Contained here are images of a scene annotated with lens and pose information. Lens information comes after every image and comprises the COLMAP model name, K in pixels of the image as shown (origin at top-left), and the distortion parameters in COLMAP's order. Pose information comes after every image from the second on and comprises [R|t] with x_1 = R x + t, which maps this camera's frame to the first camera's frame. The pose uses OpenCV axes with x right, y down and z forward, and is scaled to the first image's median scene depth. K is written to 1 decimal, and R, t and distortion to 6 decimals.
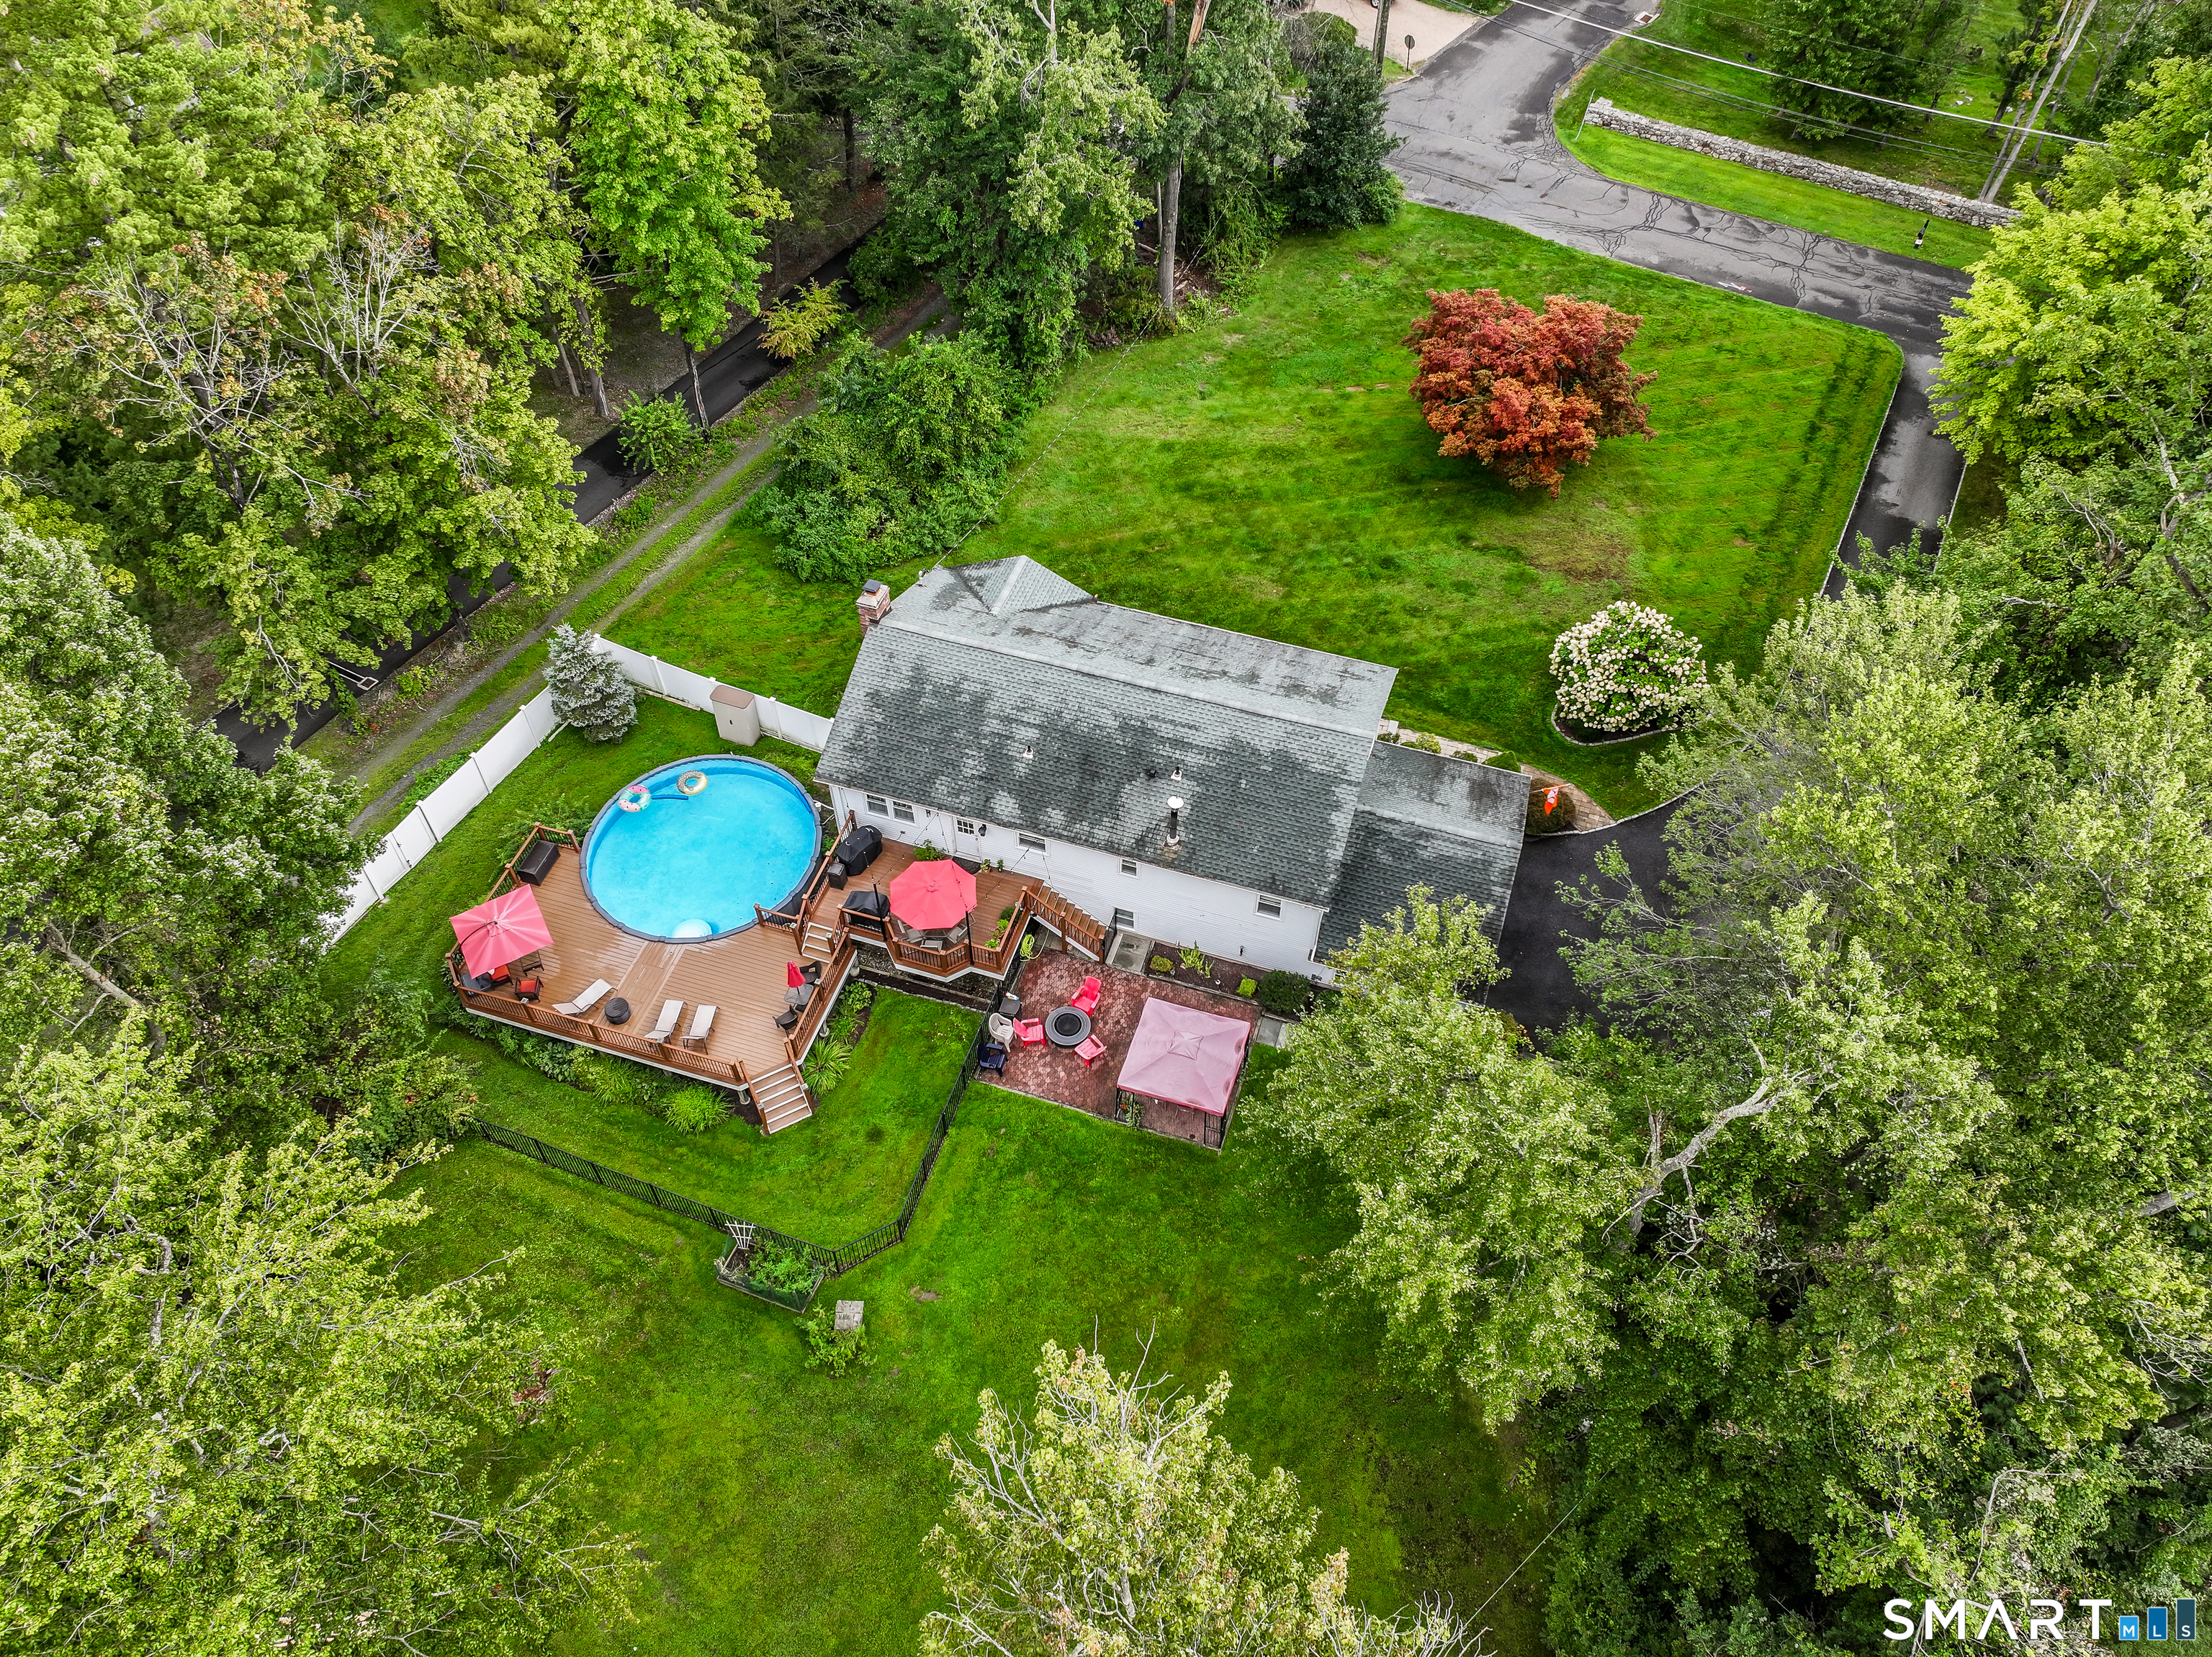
lens RADIAL K [[1543.3, 0, 1117.6], [0, 1543.3, 831.4], [0, 0, 1]] dist [-0.000926, 0.017161]
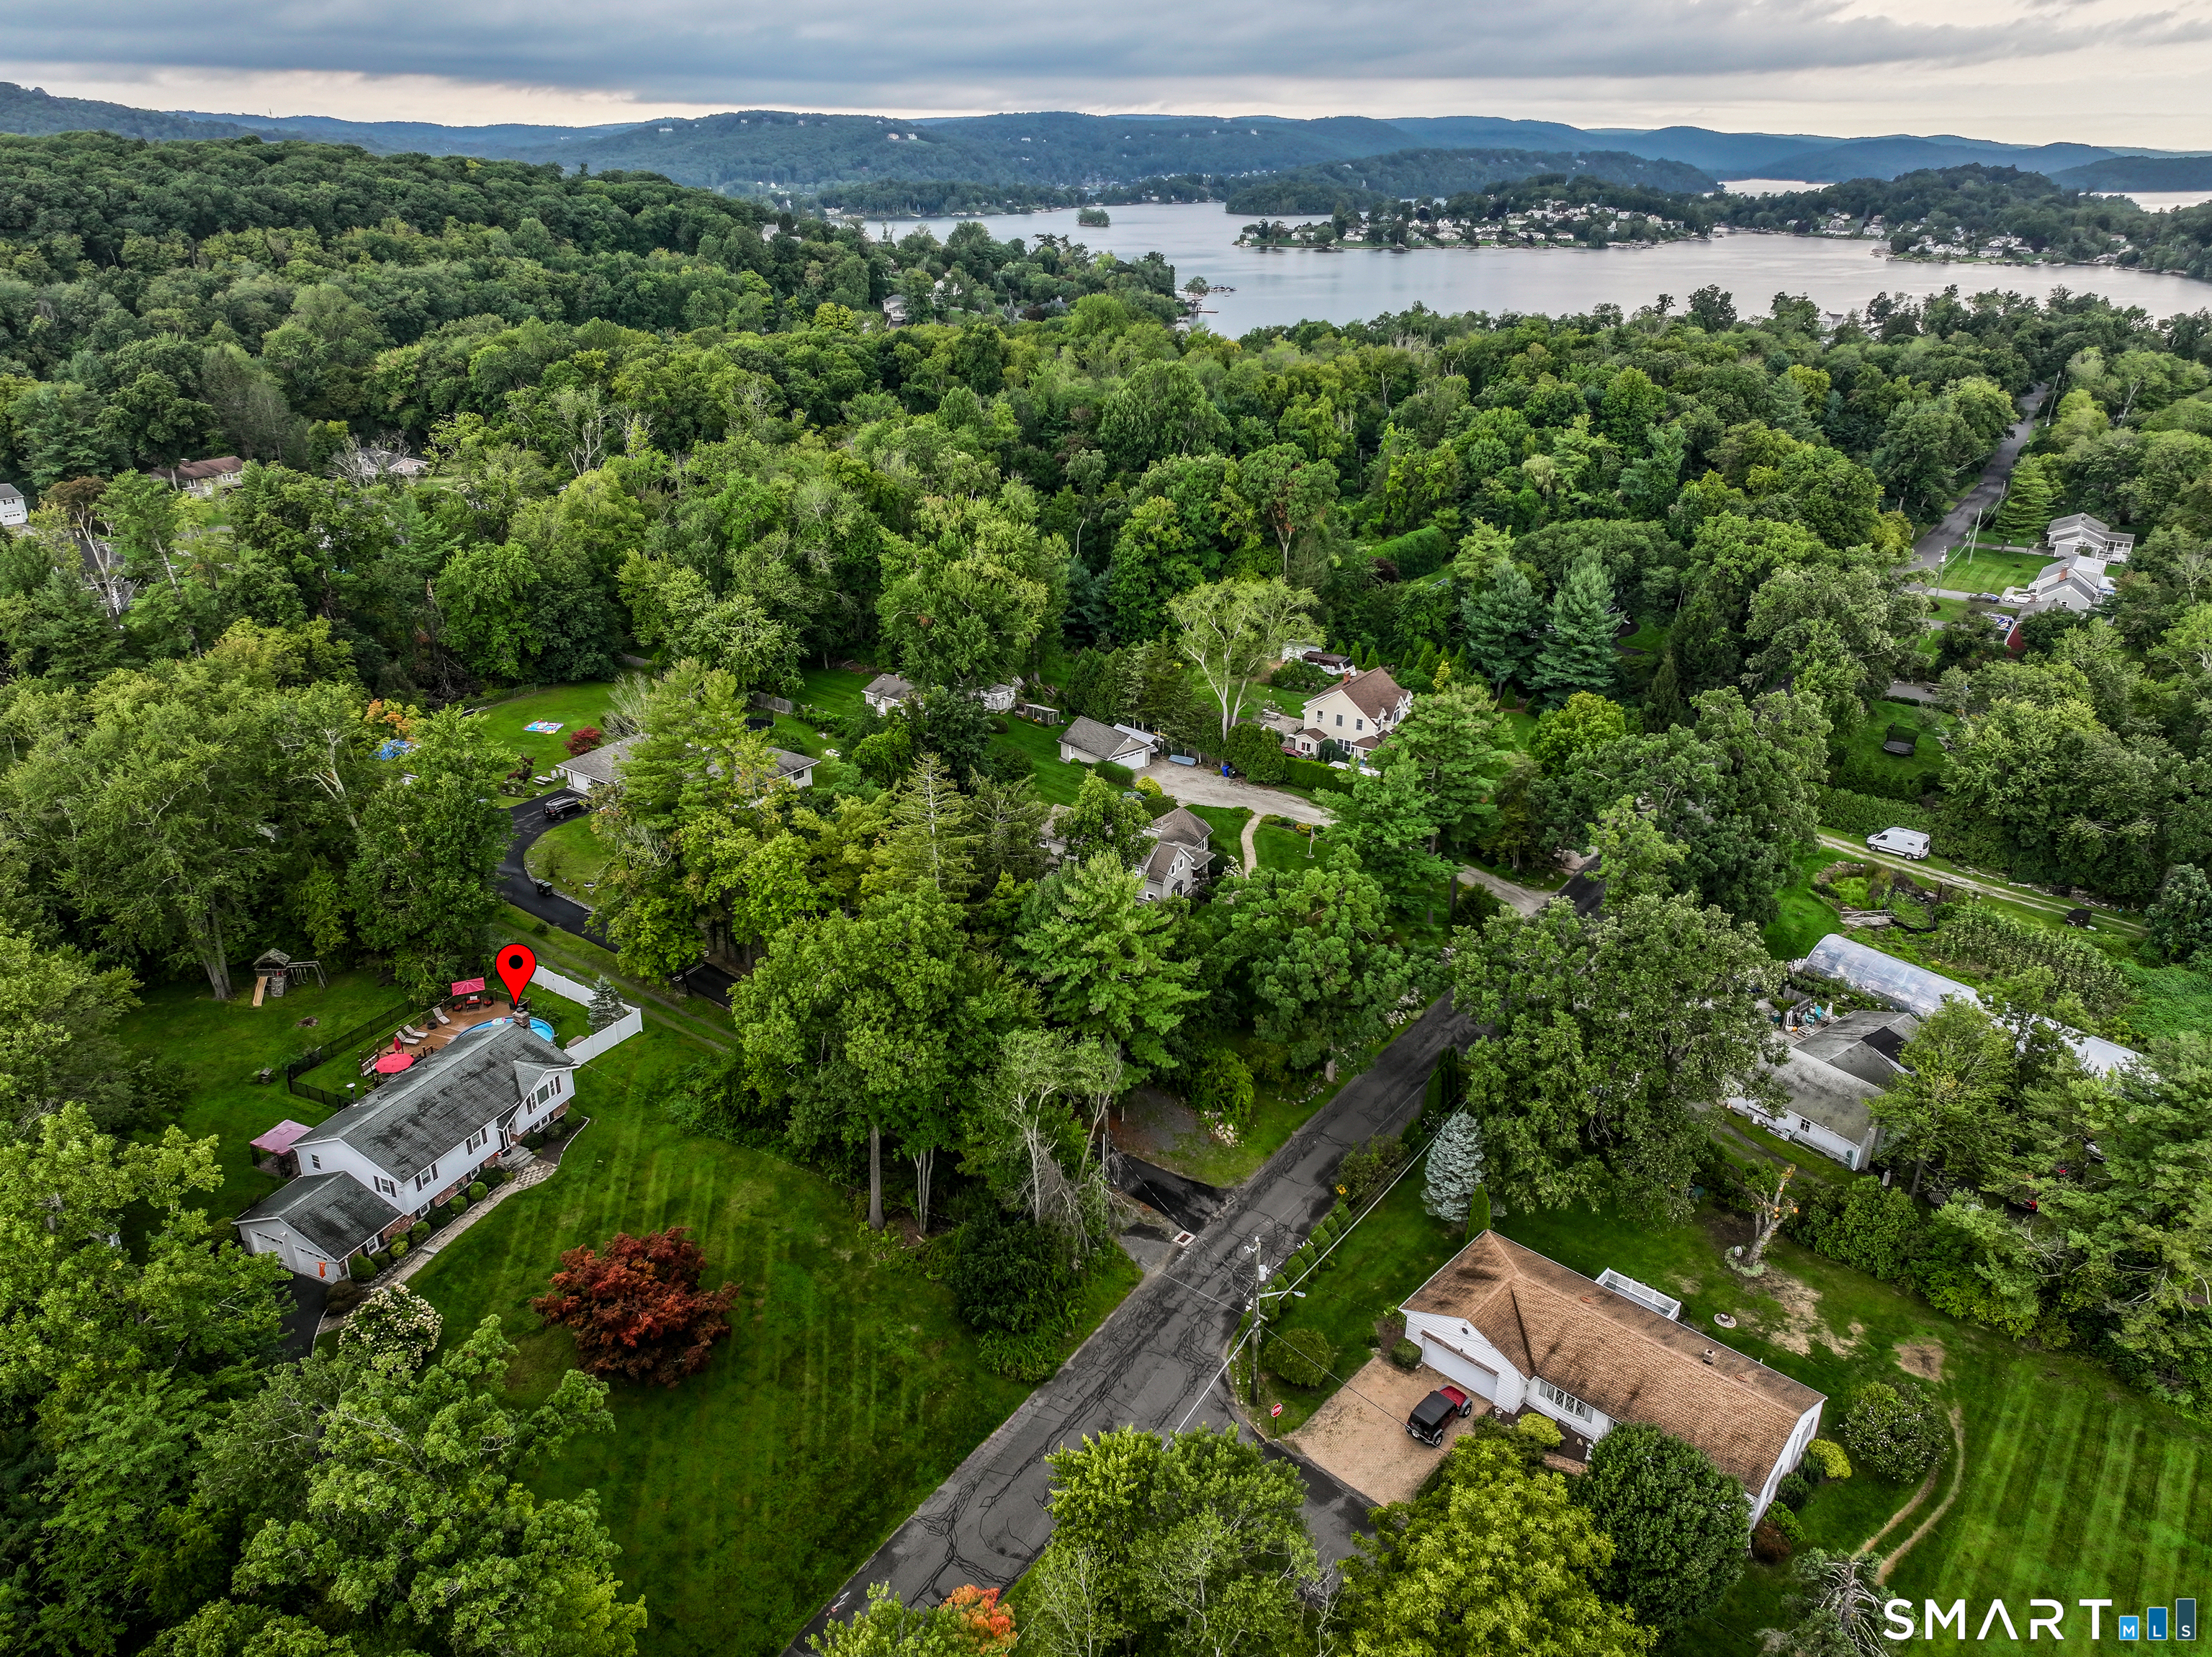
lens RADIAL K [[1543.3, 0, 1104.1], [0, 1543.3, 831.6], [0, 0, 1]] dist [-0.000926, 0.017161]
pose [[-0.103866, 0.386119, -0.916583, 1.791703], [-0.794626, 0.522016, 0.309950, -1.727341], [0.598149, 0.760534, 0.252600, 0.727850]]
